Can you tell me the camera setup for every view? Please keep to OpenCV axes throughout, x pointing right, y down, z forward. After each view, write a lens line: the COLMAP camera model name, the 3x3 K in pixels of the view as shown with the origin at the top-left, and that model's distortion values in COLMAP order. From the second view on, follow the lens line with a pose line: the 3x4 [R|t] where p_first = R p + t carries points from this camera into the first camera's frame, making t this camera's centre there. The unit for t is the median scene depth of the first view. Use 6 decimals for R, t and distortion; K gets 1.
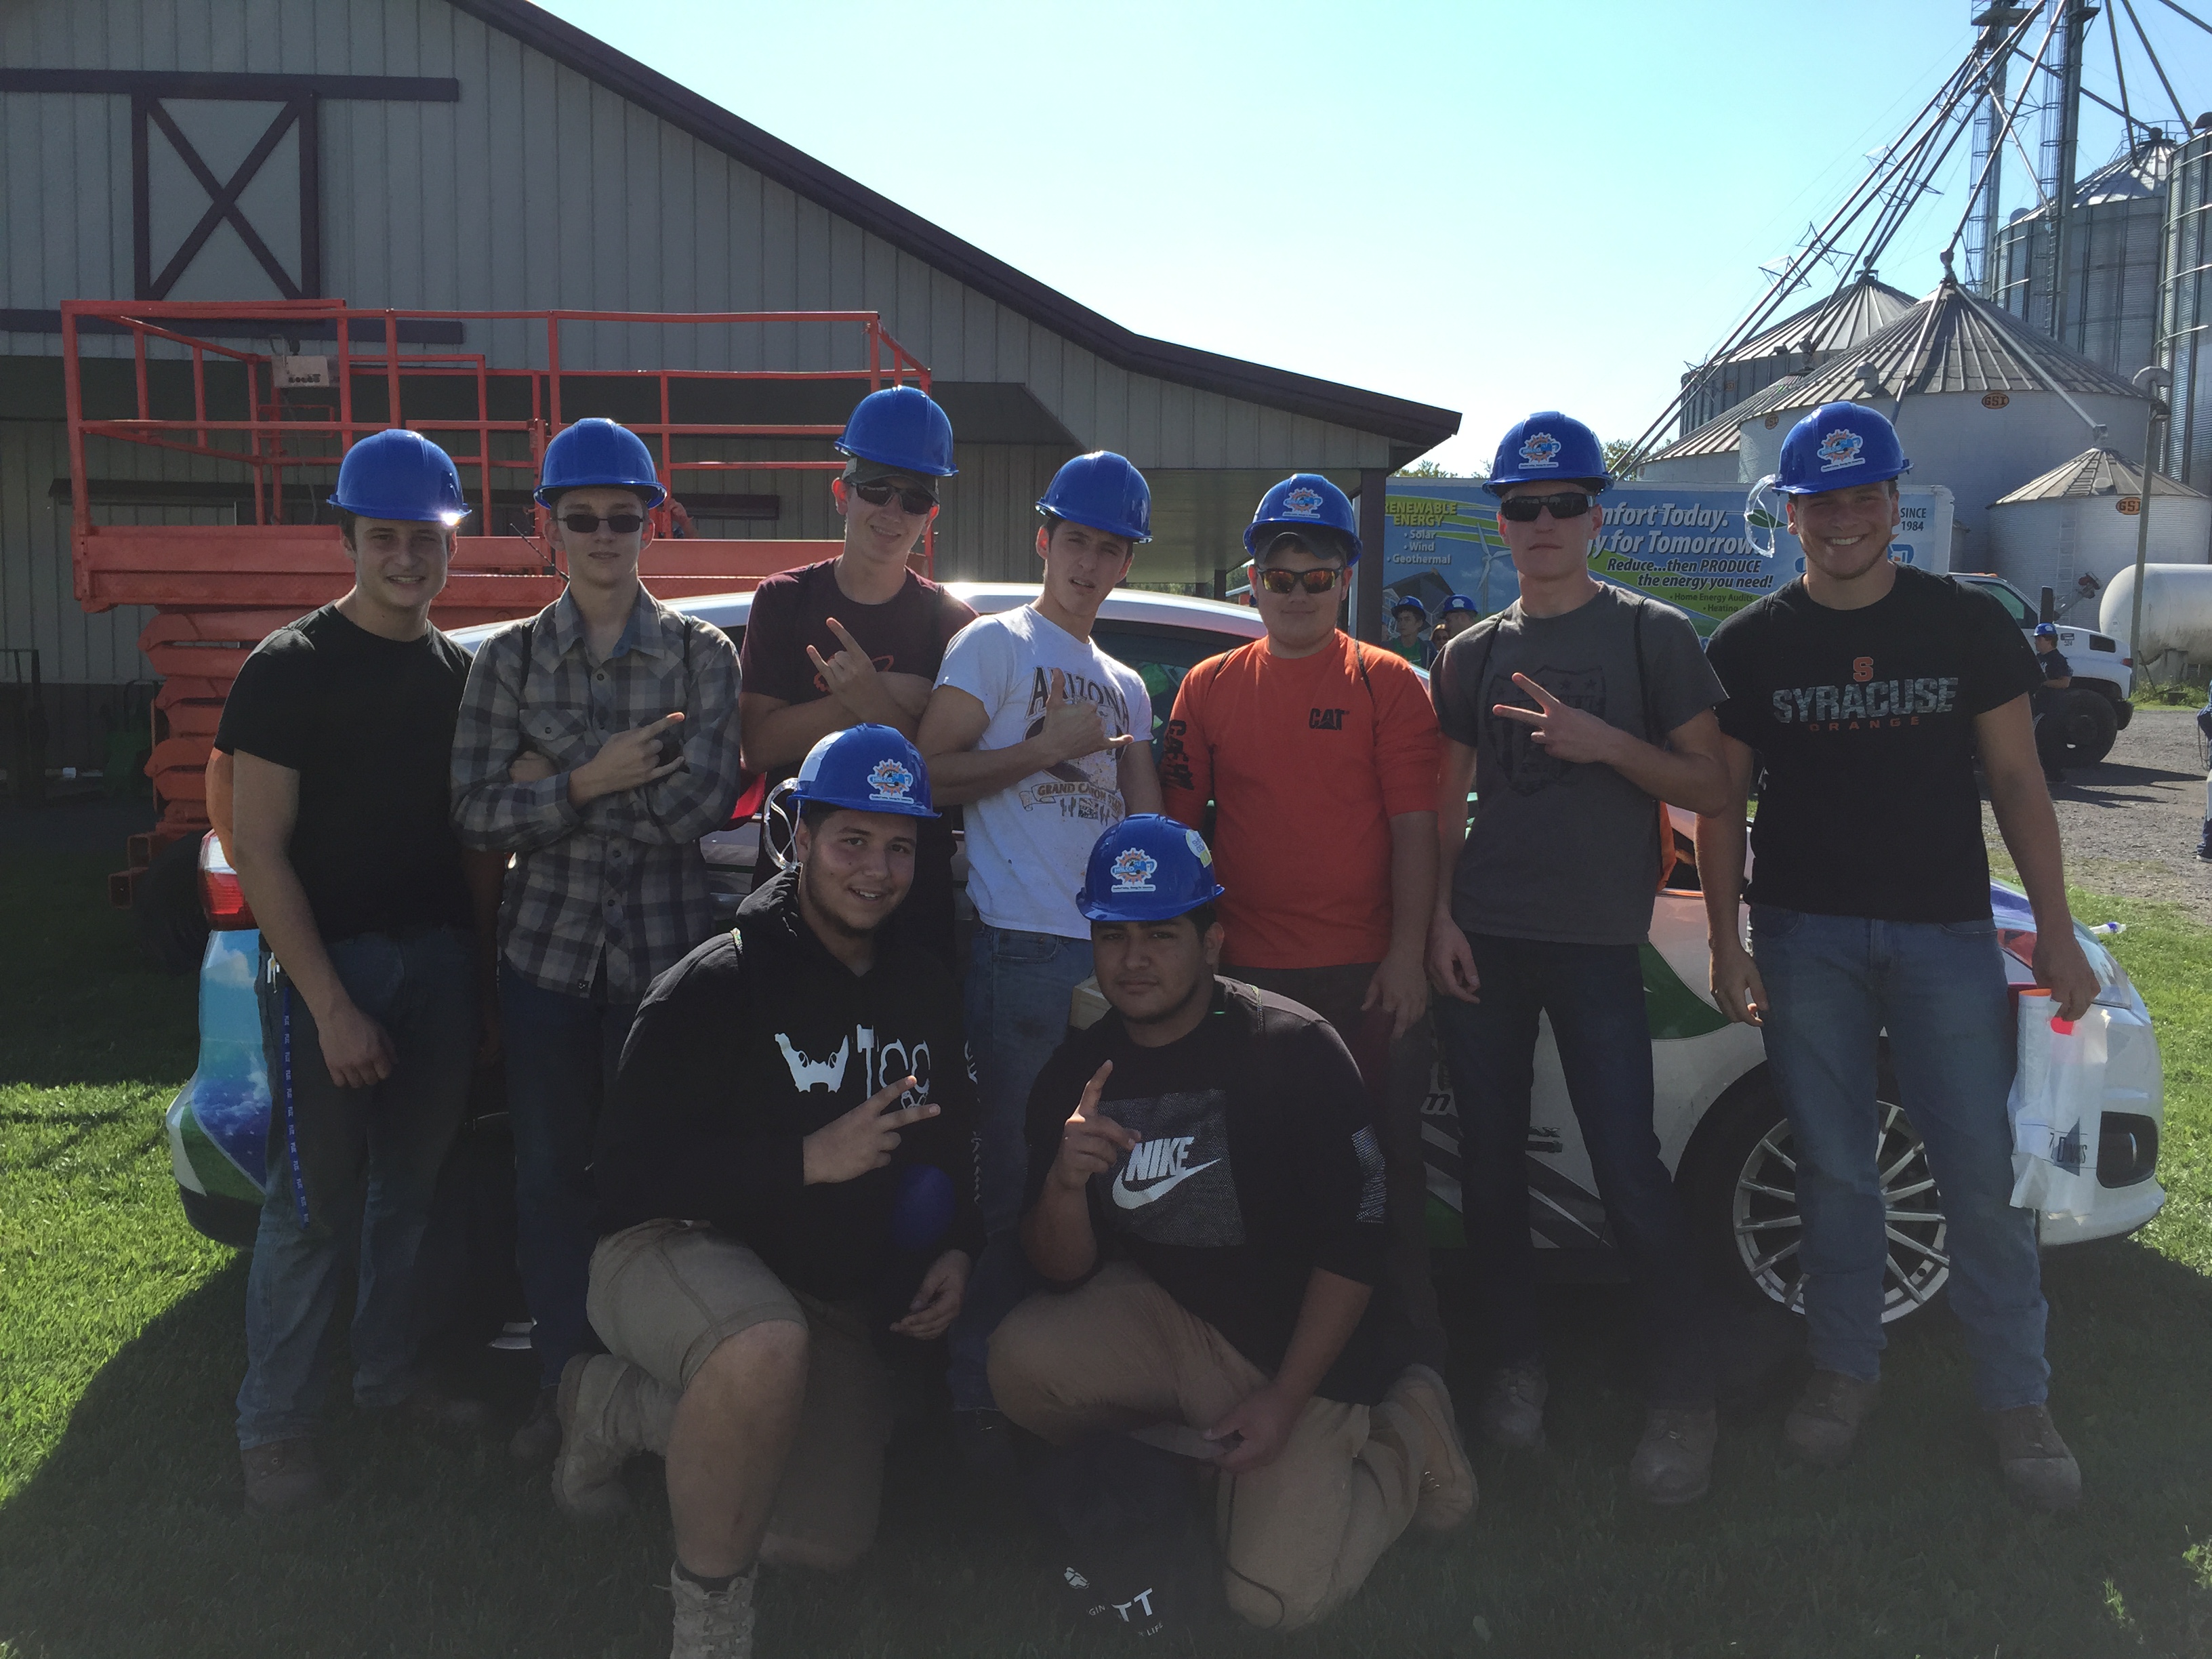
lens RADIAL K [[1908.5, 0, 1108.4], [0, 1908.5, 834.7], [0, 0, 1]] dist [0.093027, -0.120491]
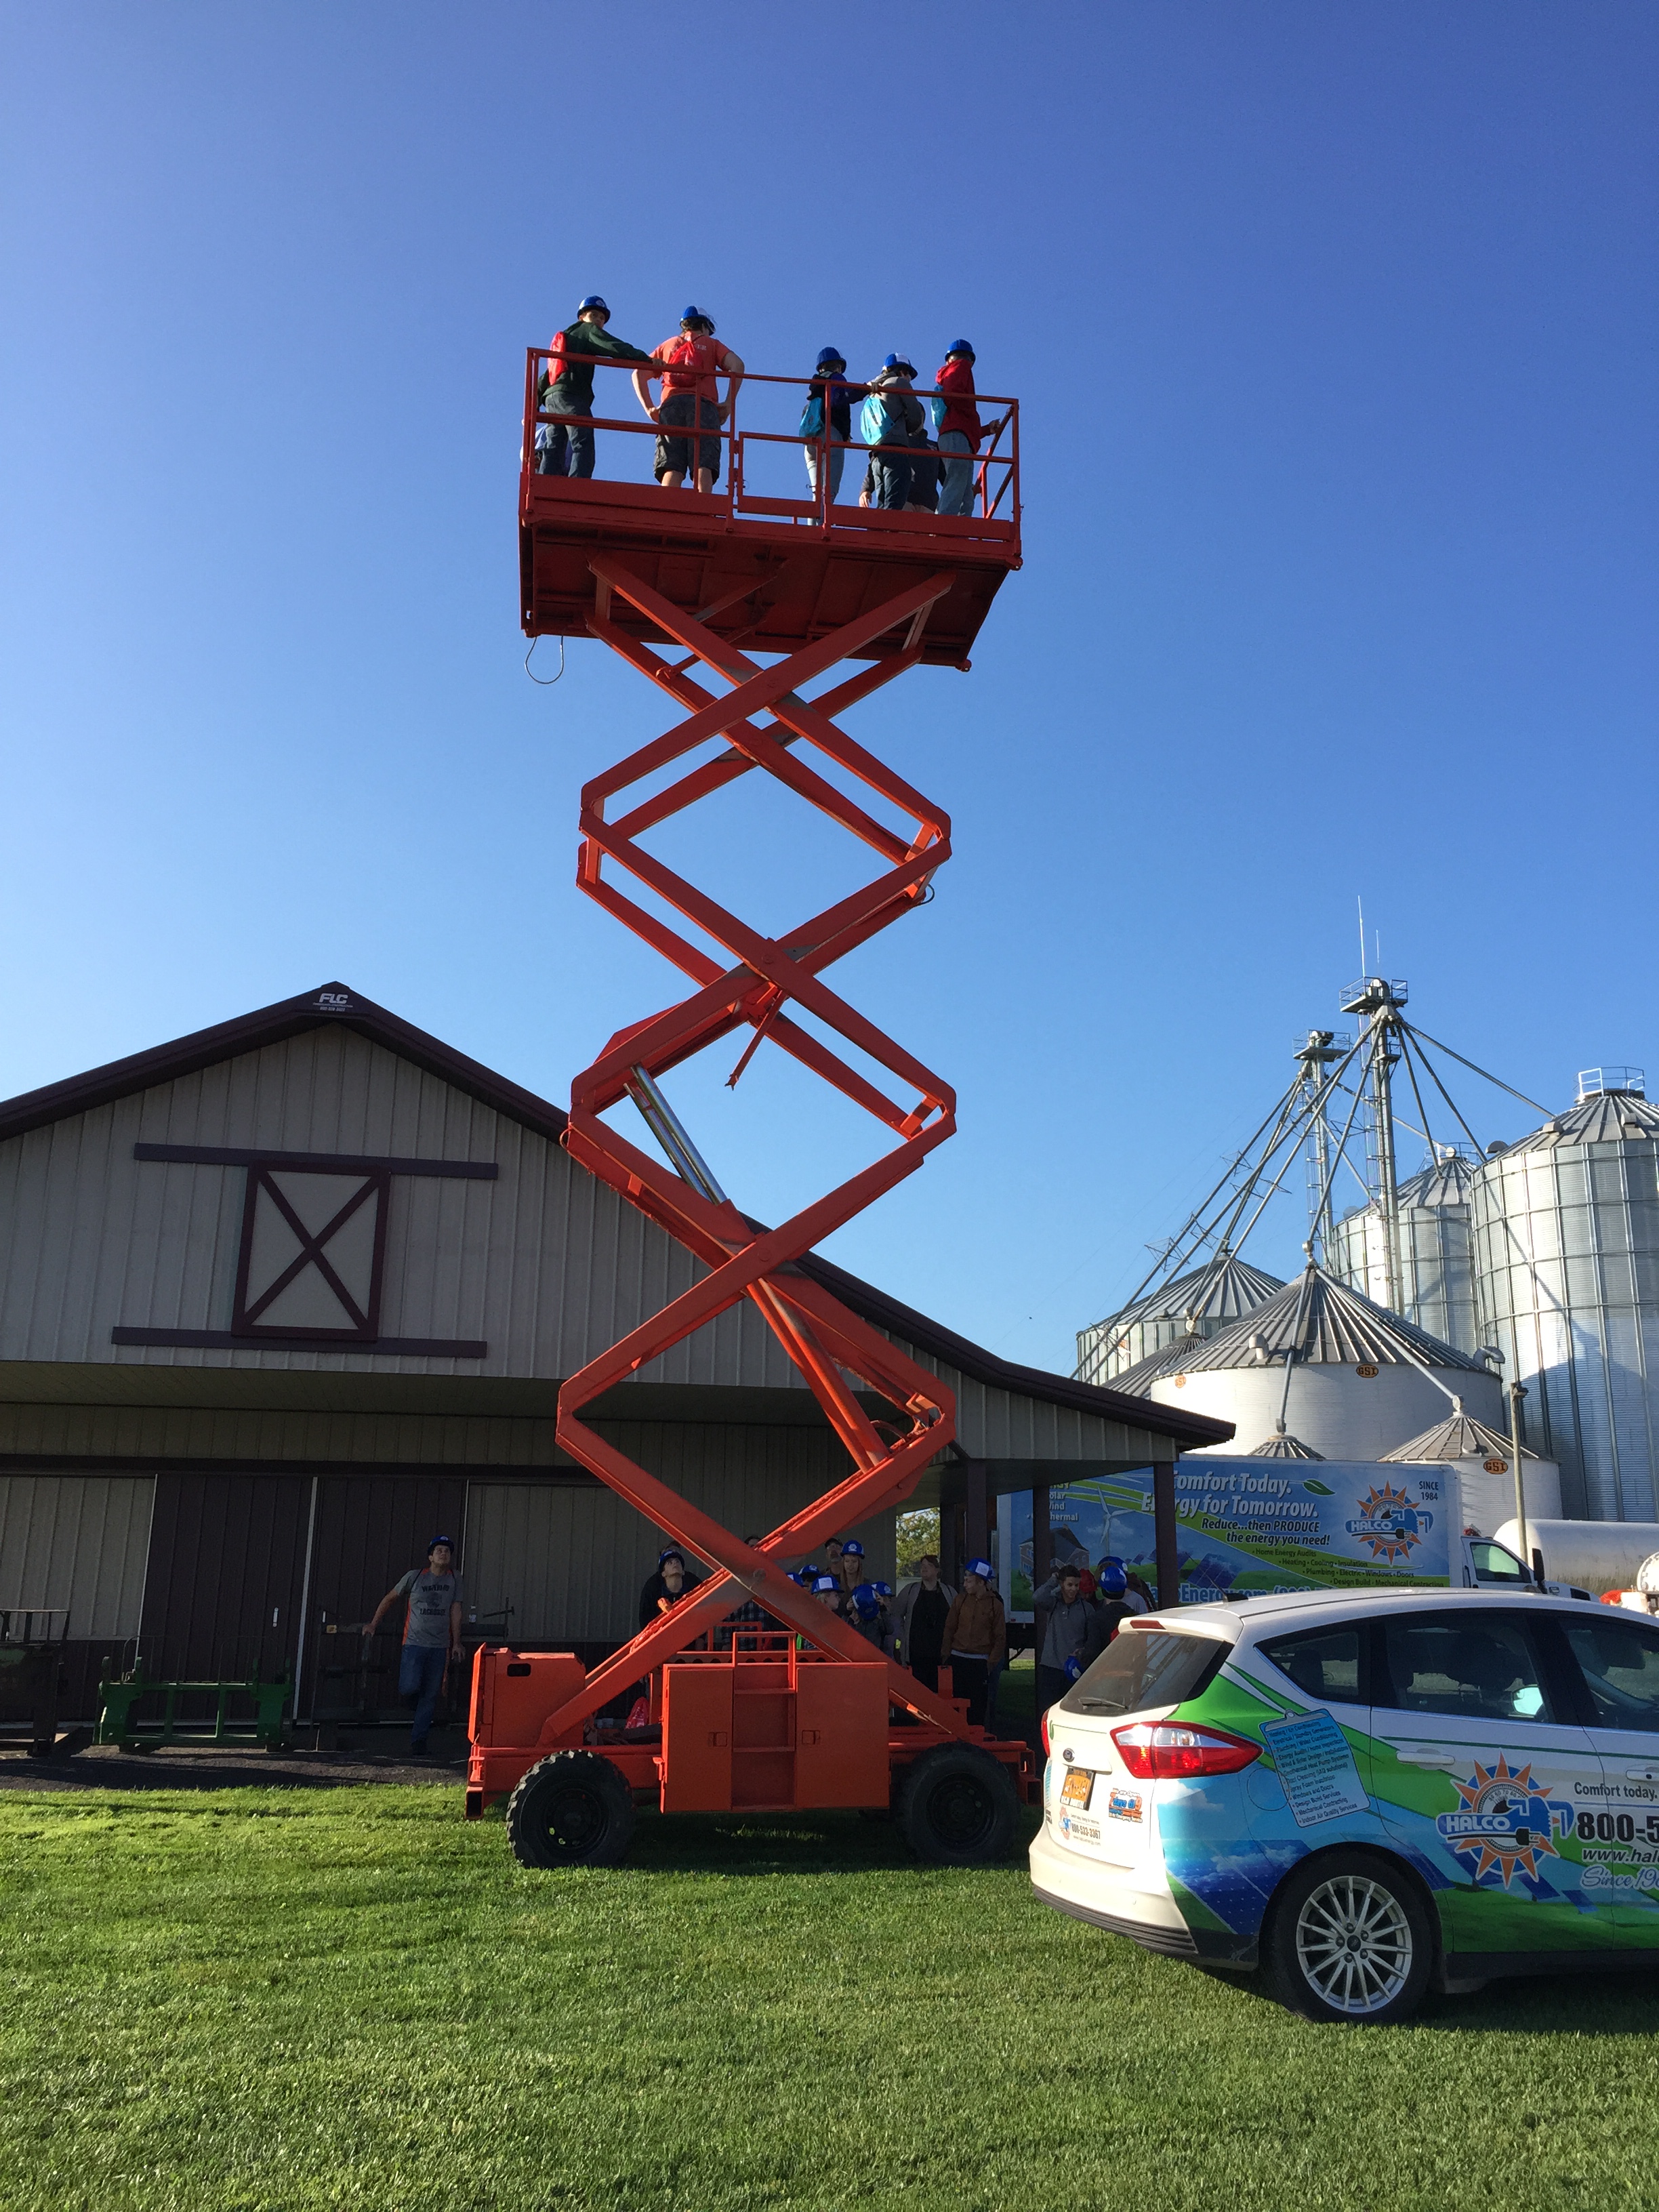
lens RADIAL K [[1908.5, 0, 808.8], [0, 1908.5, 1101.0], [0, 0, 1]] dist [0.093027, -0.120491]
pose [[0.983515, 0.045355, 0.175045, -0.356756], [0.015620, 0.943105, -0.332128, 0.009750], [-0.180150, 0.329387, 0.926850, -0.272434]]
